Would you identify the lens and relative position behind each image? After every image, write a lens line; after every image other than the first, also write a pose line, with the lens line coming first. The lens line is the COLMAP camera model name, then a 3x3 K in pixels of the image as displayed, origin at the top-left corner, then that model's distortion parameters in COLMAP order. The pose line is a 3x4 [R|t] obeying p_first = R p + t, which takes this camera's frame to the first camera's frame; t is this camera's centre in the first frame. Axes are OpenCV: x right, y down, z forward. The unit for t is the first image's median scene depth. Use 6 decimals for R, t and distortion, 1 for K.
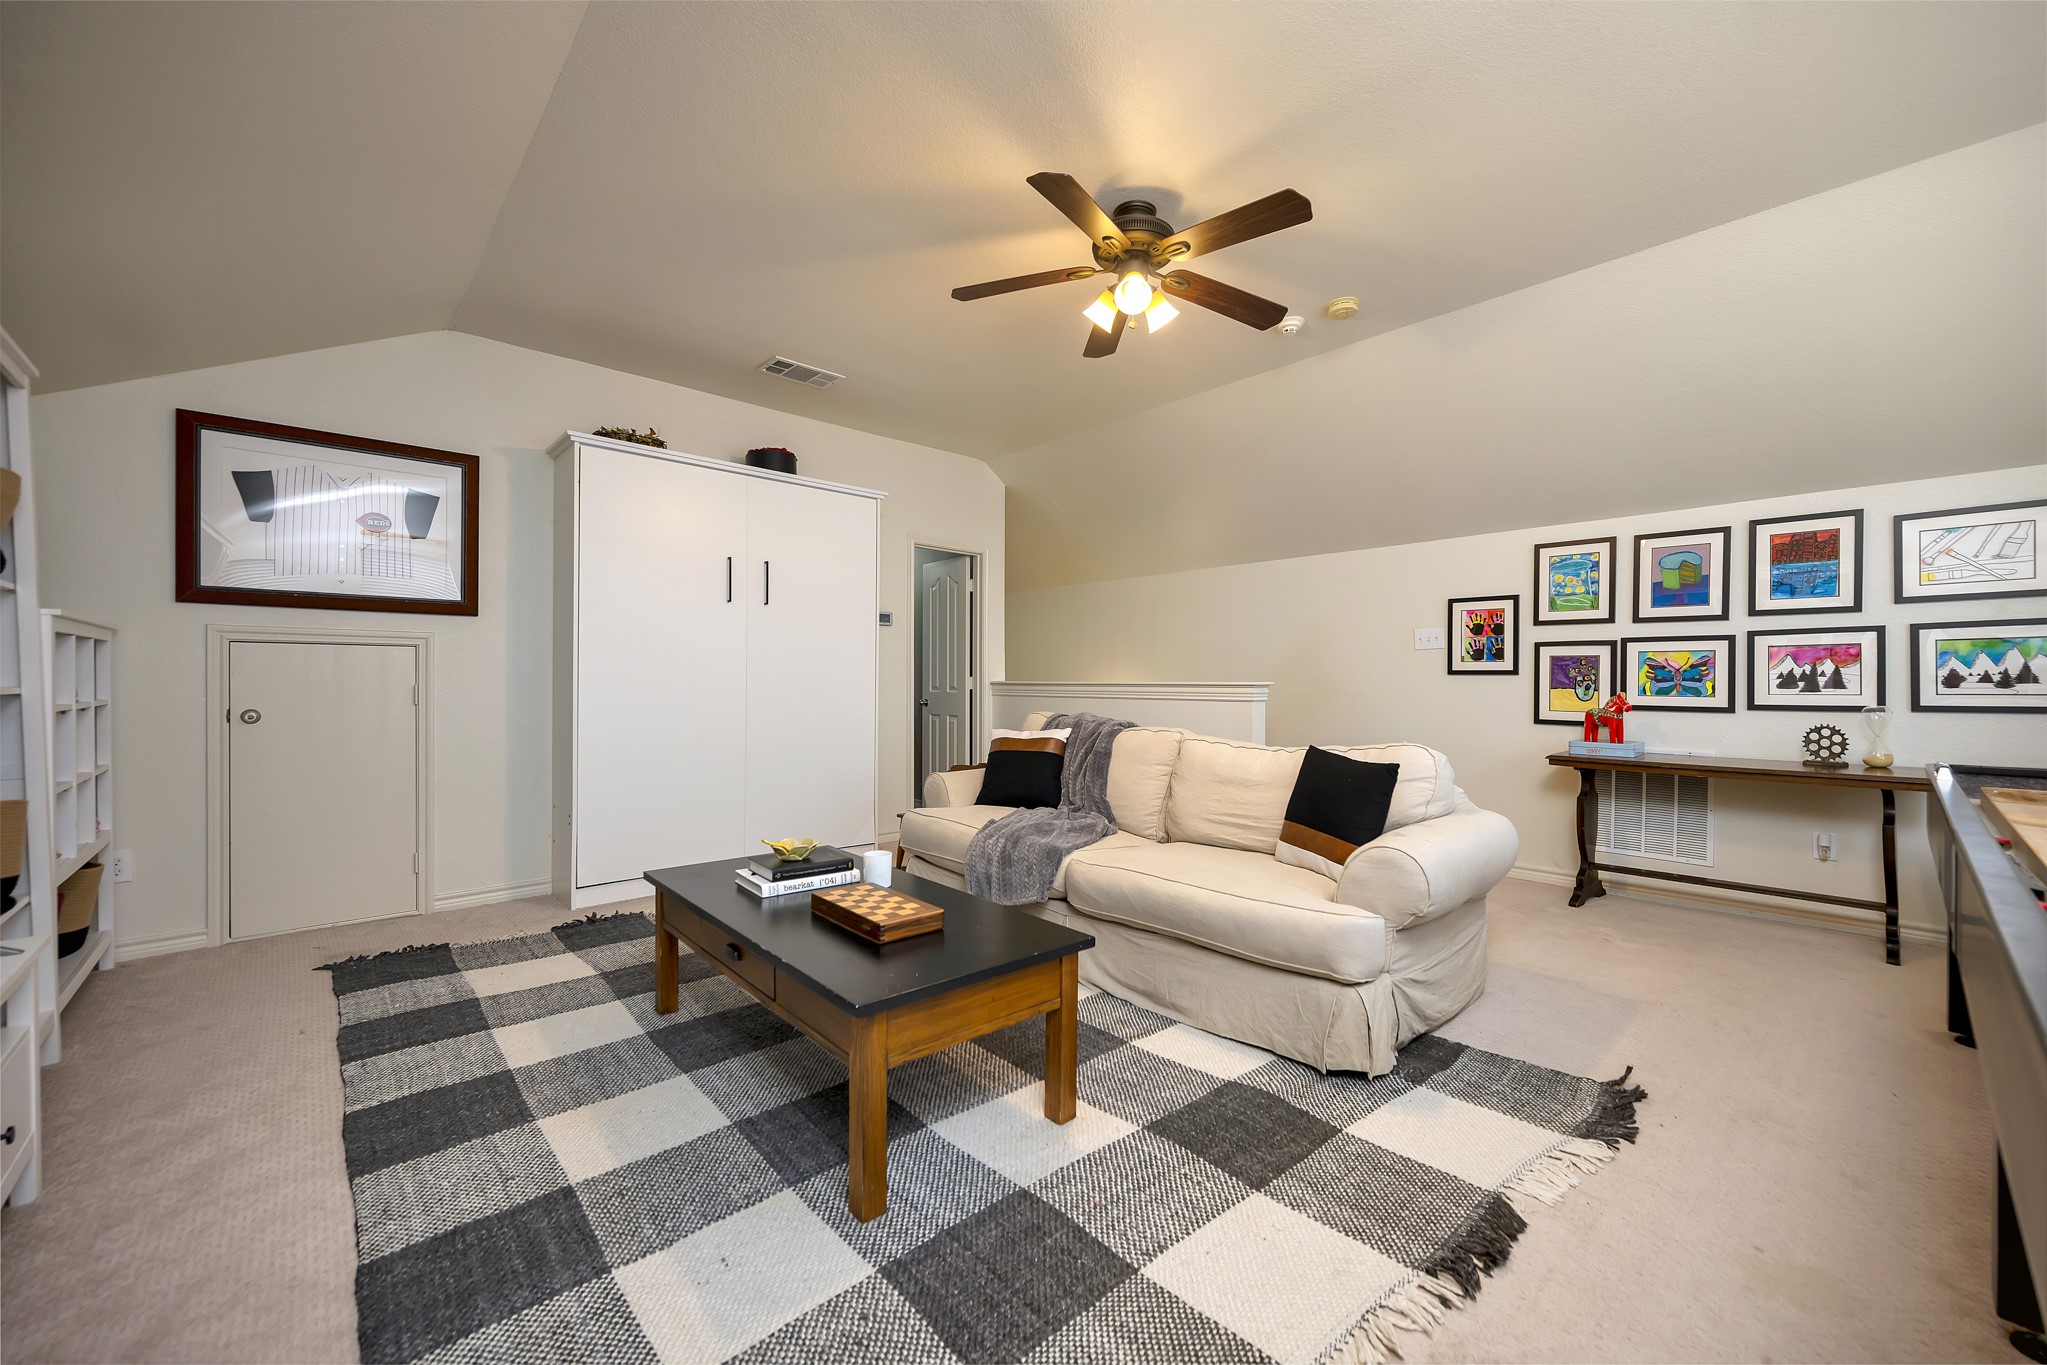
lens RADIAL K [[813.6, 0, 1021.5], [0, 813.6, 687.5], [0, 0, 1]] dist [-0.004308, 0.000230]
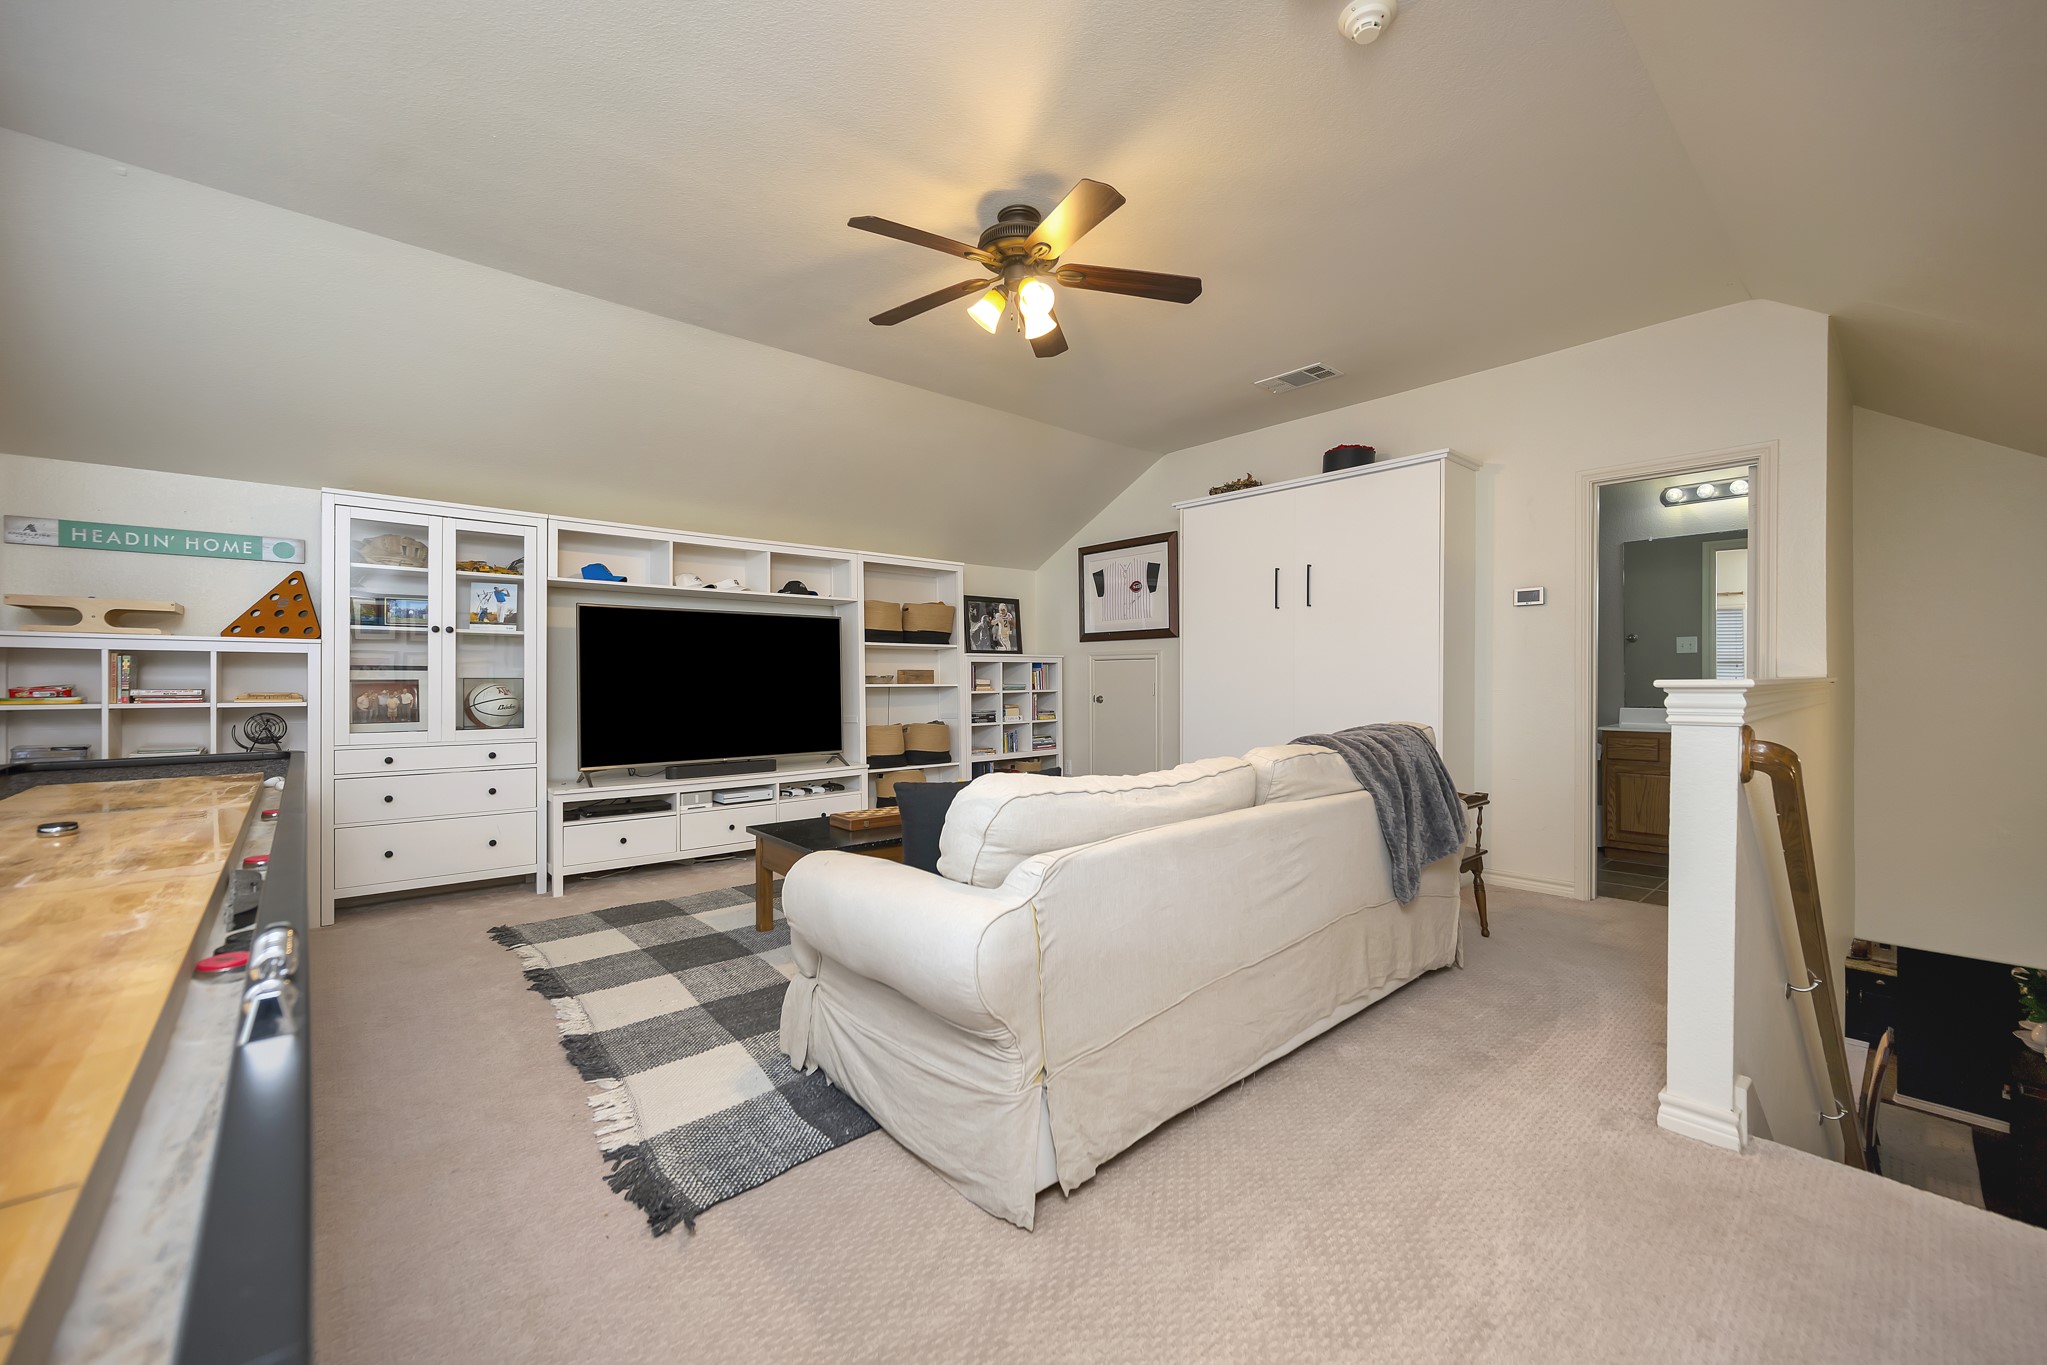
lens RADIAL K [[813.6, 0, 1026.8], [0, 813.6, 680.7], [0, 0, 1]] dist [-0.004308, 0.000230]
pose [[-0.026990, 0.001452, -0.999635, 1.014788], [-0.000876, 0.999999, 0.001476, -0.010642], [0.999635, 0.000915, -0.026989, 0.913725]]
